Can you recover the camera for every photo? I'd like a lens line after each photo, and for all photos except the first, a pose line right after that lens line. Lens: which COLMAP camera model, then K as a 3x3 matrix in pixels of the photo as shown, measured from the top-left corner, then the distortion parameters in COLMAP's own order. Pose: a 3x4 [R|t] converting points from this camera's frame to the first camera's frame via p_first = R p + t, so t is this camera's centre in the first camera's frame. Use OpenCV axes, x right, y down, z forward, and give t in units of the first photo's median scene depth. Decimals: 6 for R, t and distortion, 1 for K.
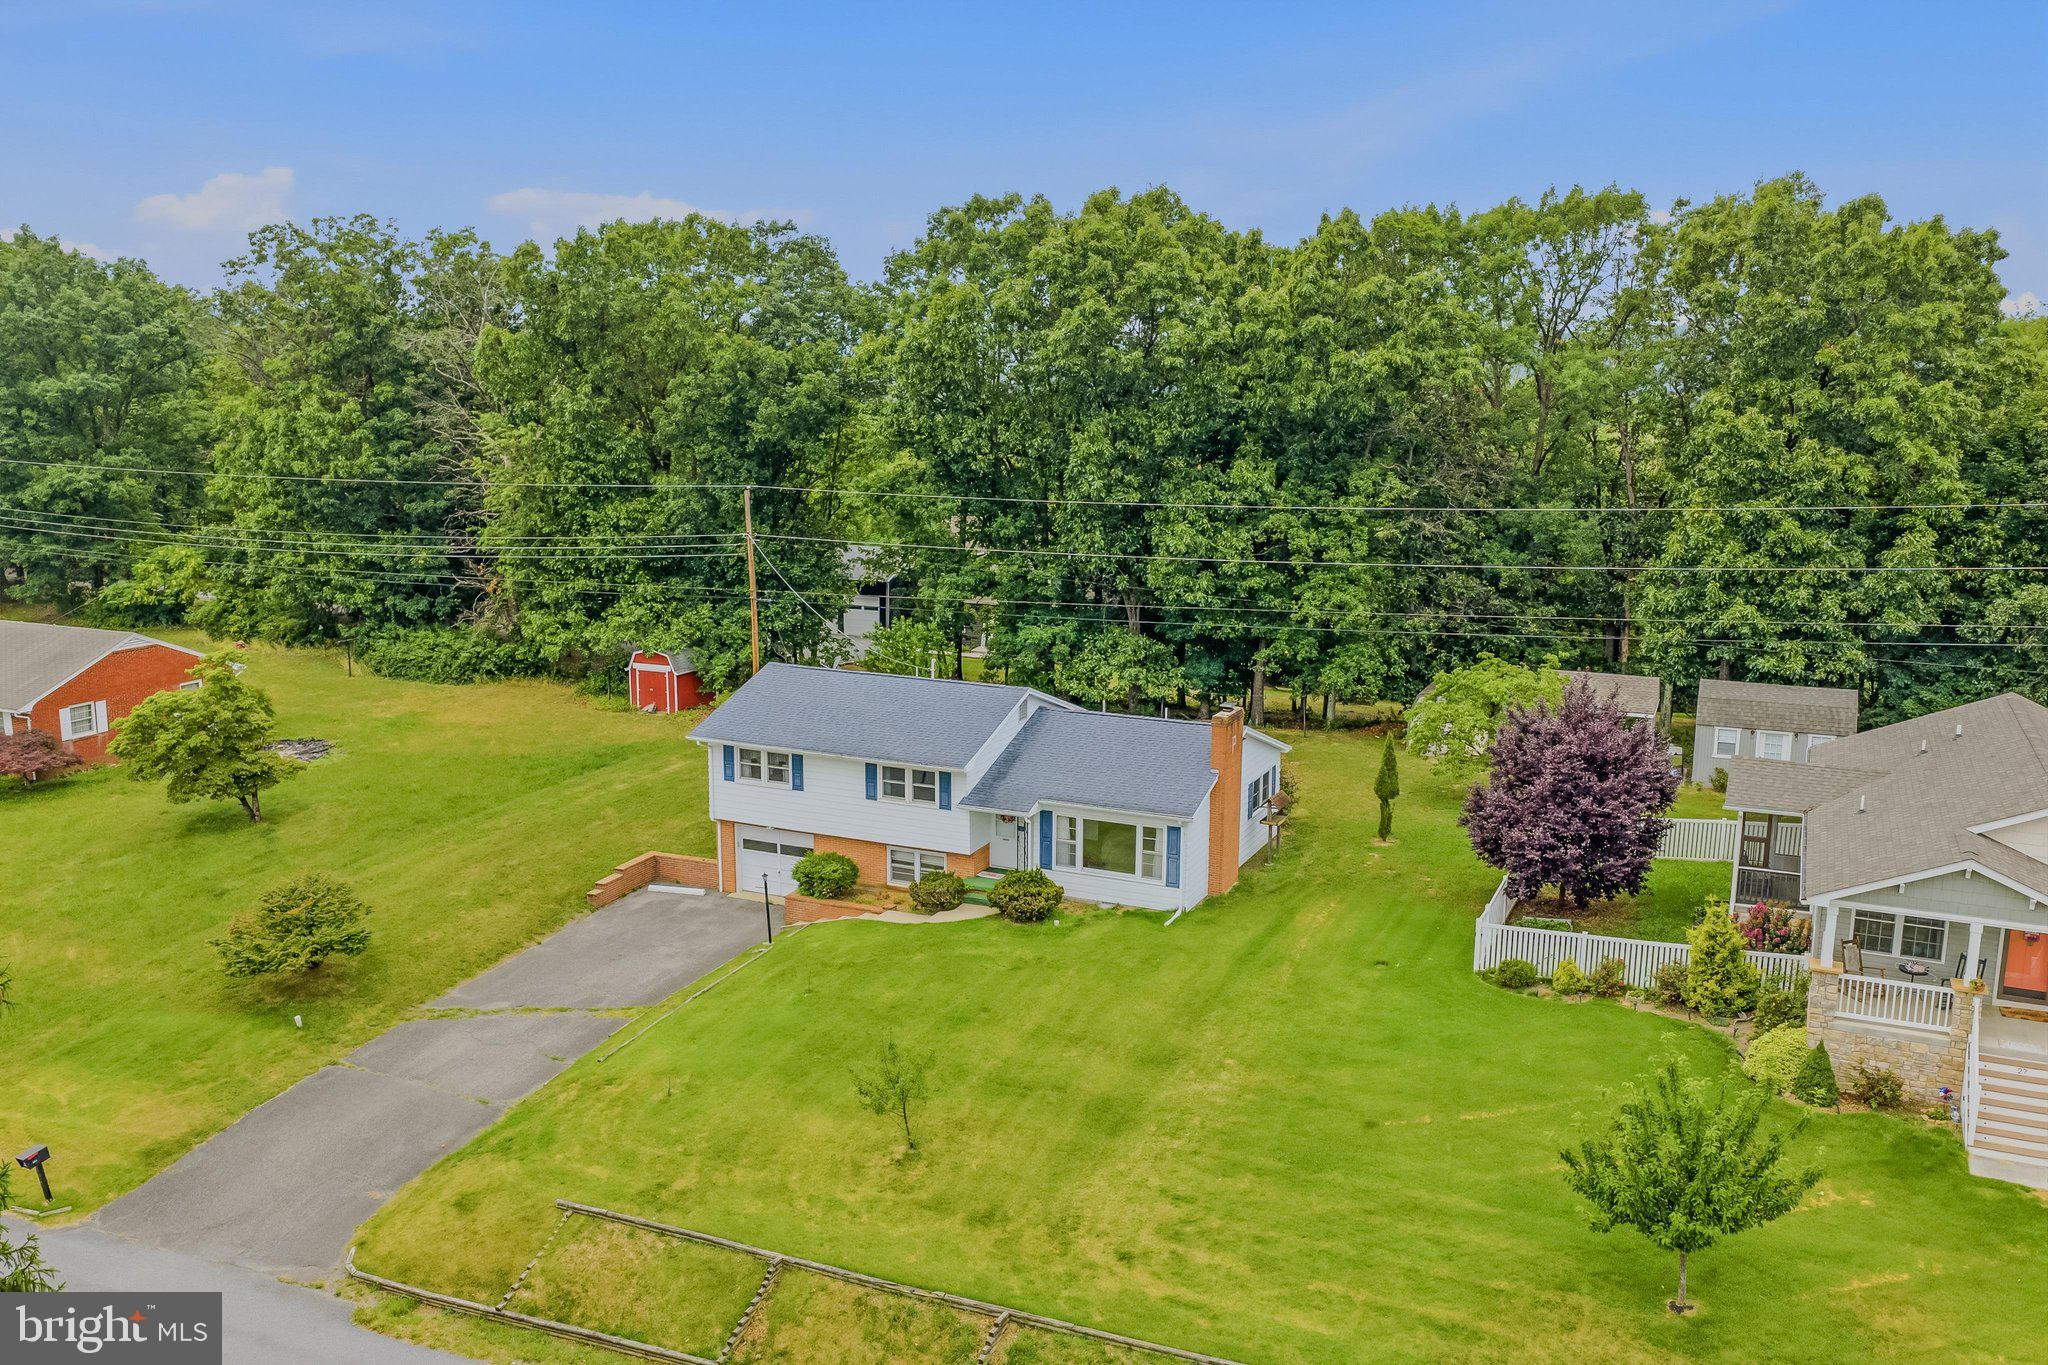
lens RADIAL K [[1697.9, 0, 1026.0], [0, 1697.9, 681.9], [0, 0, 1]] dist [0.021190, -0.041914]
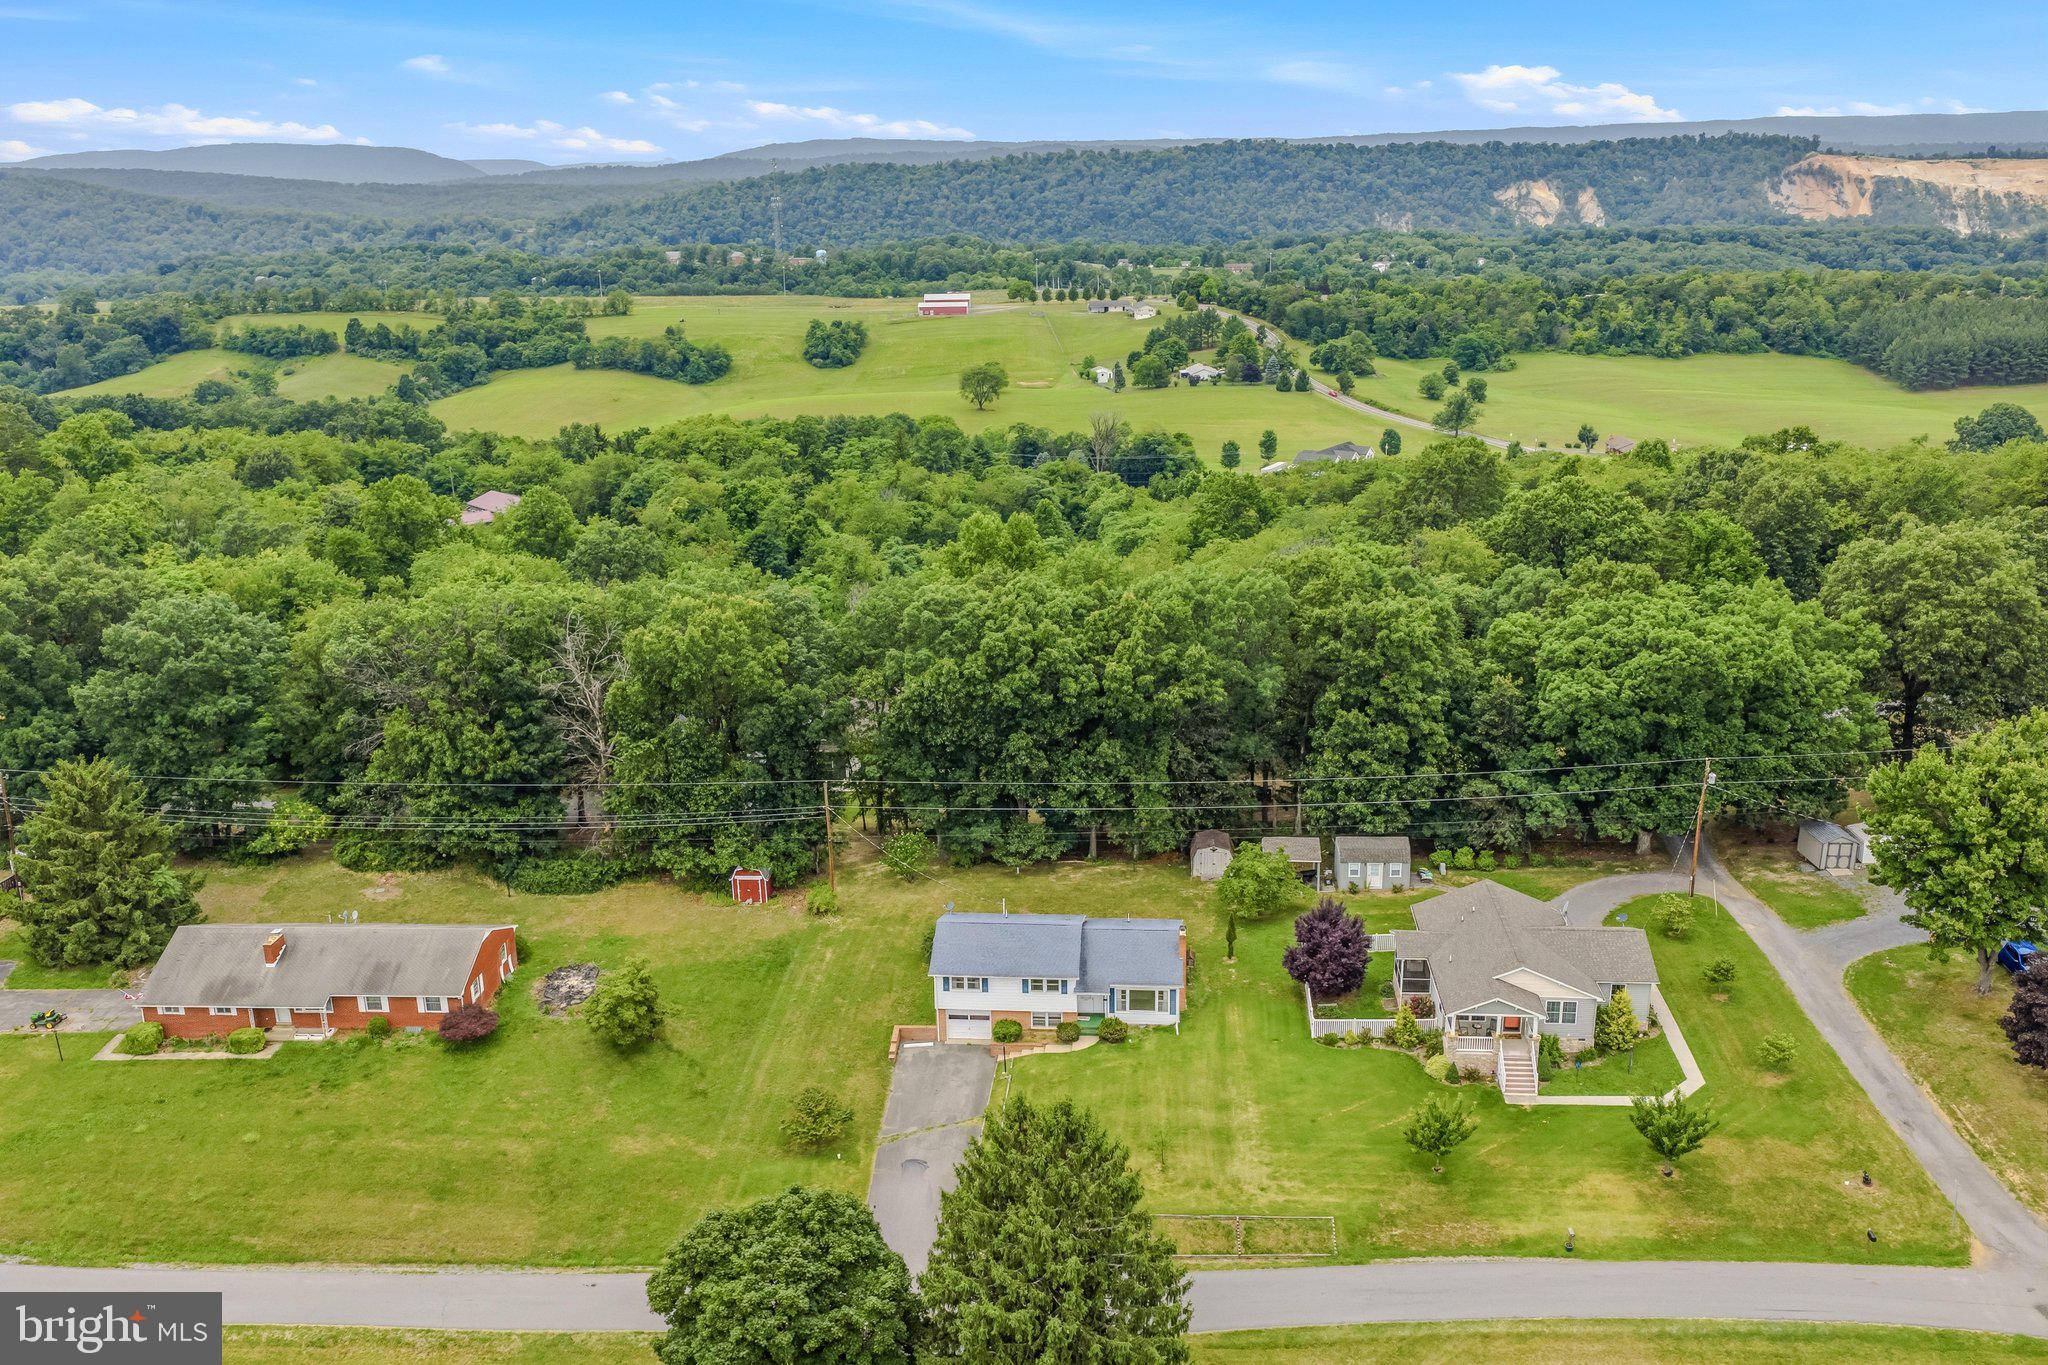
lens RADIAL K [[1697.9, 0, 1029.5], [0, 1697.9, 690.4], [0, 0, 1]] dist [0.021190, -0.041914]
pose [[0.939671, -0.123330, 0.319075, -0.704837], [0.086764, 0.988173, 0.126433, -0.562782], [-0.330894, -0.091121, 0.939258, -0.945903]]
